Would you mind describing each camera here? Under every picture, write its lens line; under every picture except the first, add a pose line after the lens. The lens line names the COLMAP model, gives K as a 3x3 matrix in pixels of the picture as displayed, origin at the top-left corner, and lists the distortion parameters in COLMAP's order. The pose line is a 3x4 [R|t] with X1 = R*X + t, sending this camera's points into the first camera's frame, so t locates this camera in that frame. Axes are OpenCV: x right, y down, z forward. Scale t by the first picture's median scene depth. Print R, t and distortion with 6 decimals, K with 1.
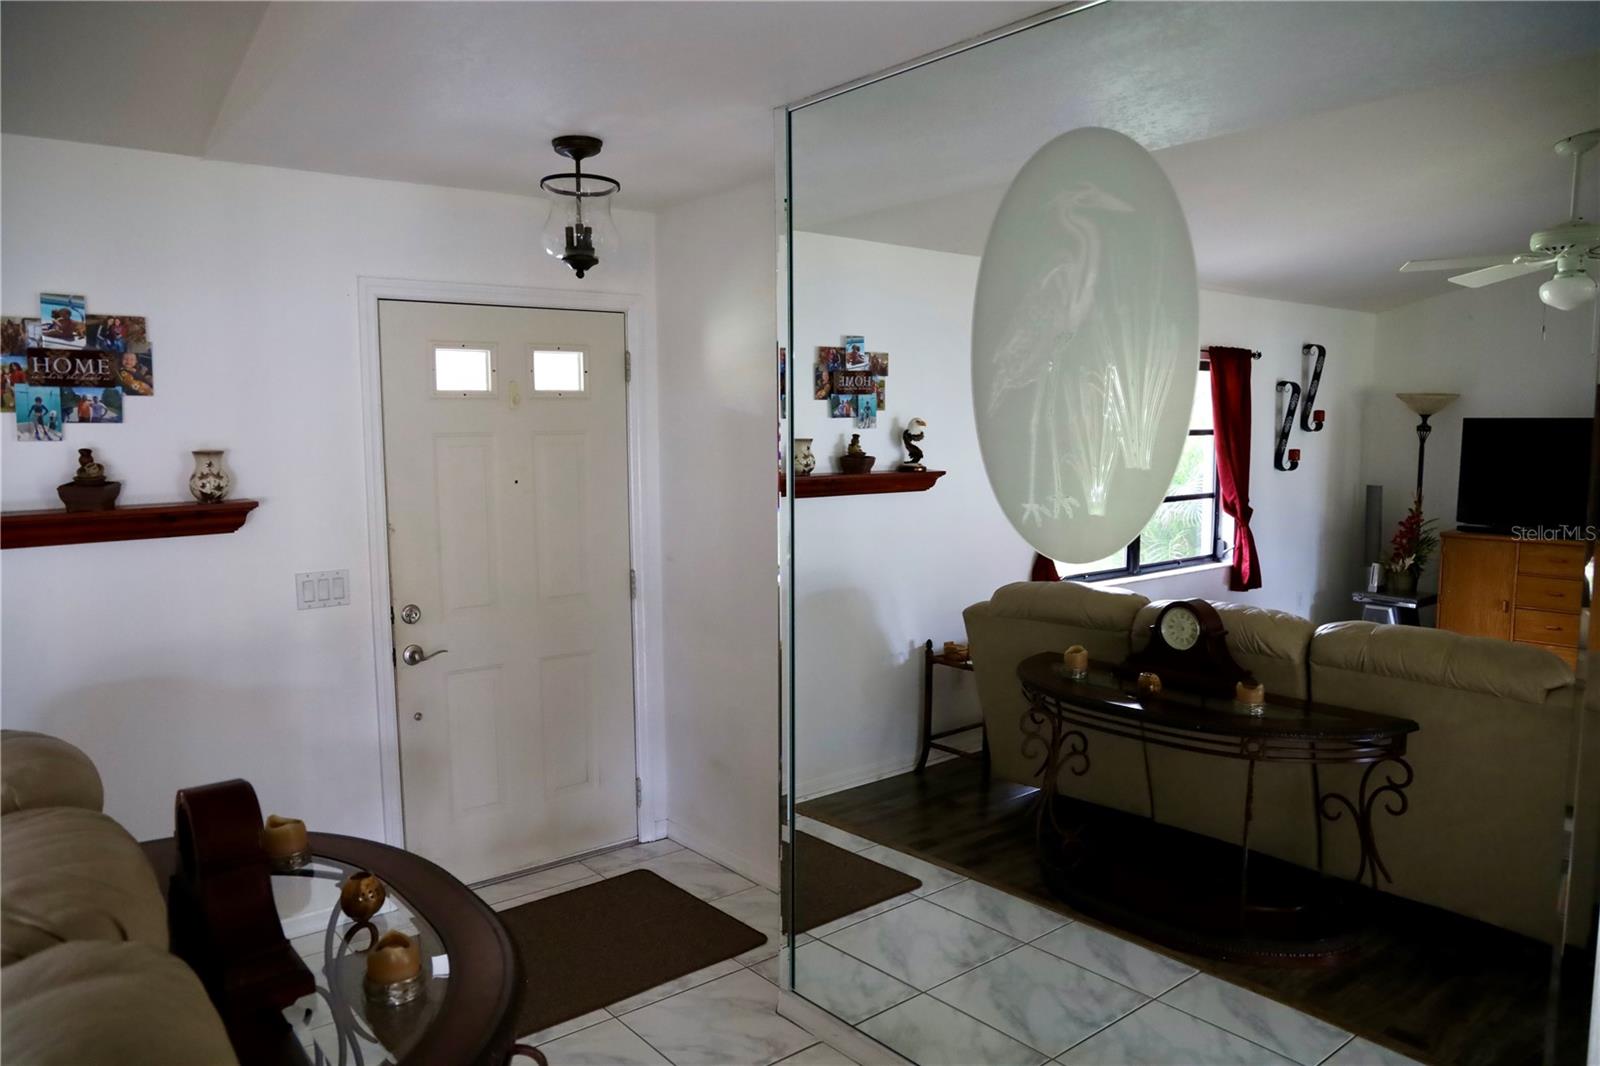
lens RADIAL K [[1095.8, 0, 807.8], [0, 1095.8, 546.9], [0, 0, 1]] dist [-0.072764, 0.034256]
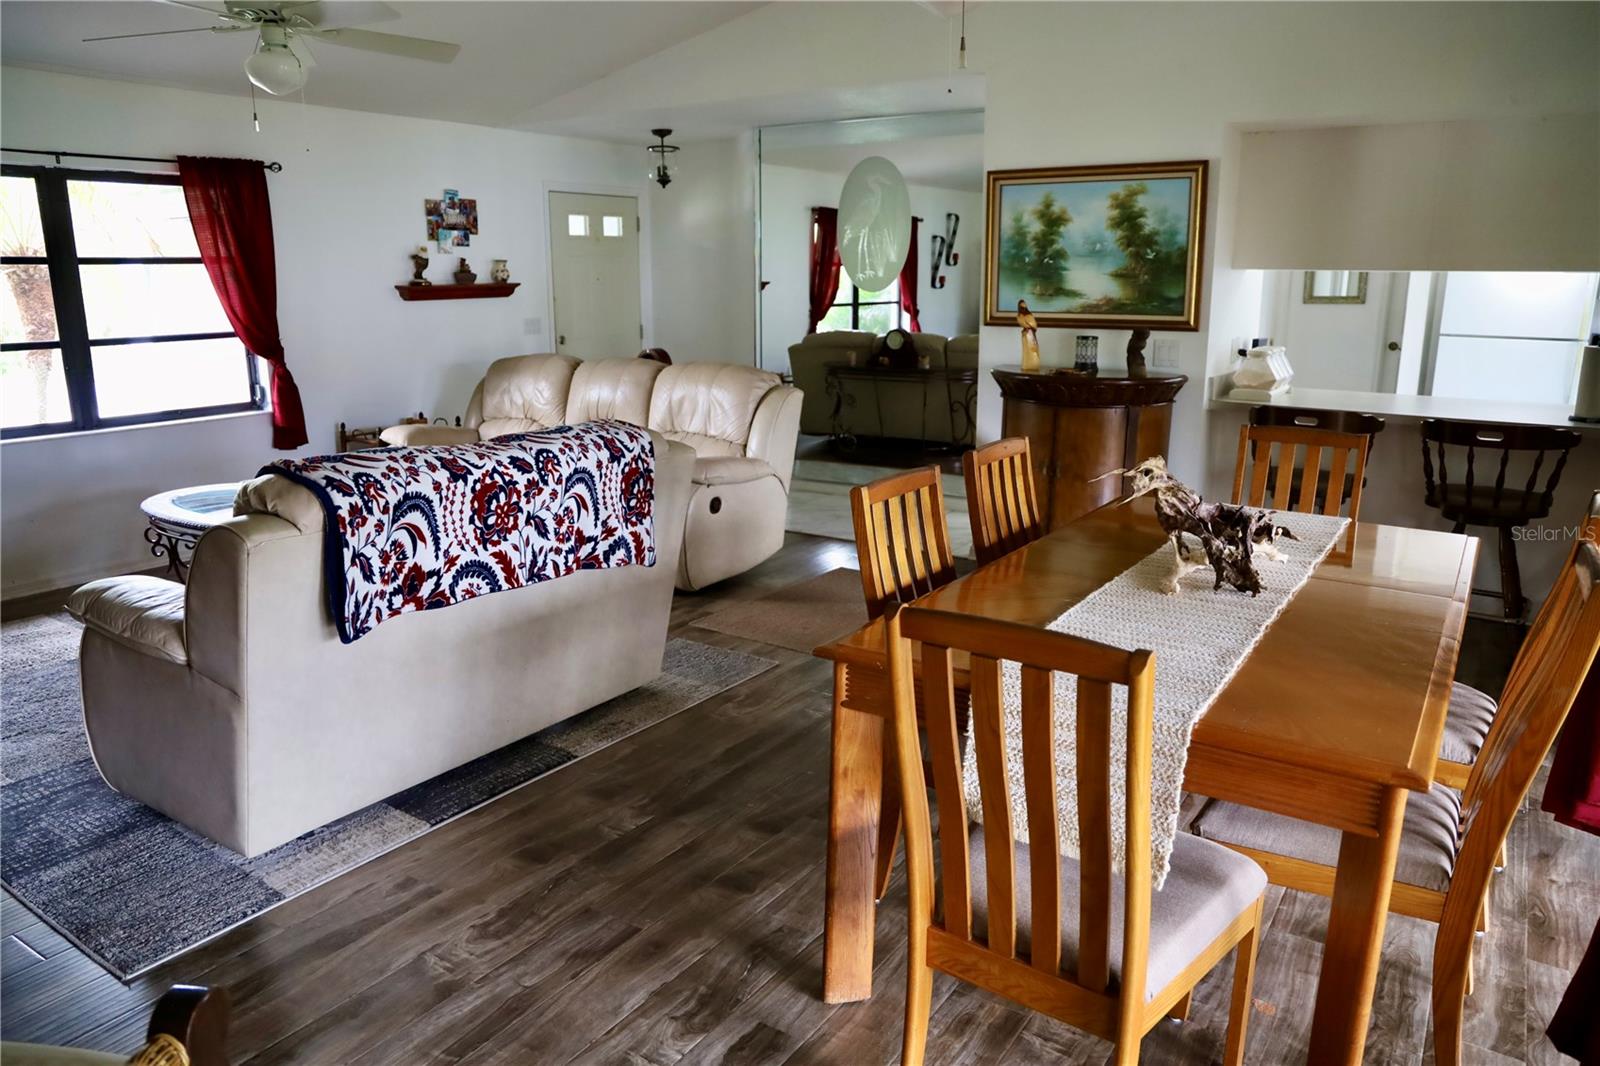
lens RADIAL K [[1095.8, 0, 795.7], [0, 1095.8, 527.7], [0, 0, 1]] dist [-0.072764, 0.034256]
pose [[0.959425, -0.057612, 0.276014, -0.552786], [0.025694, 0.992694, 0.117891, 0.193930], [-0.280790, -0.106016, 0.953896, -1.270204]]
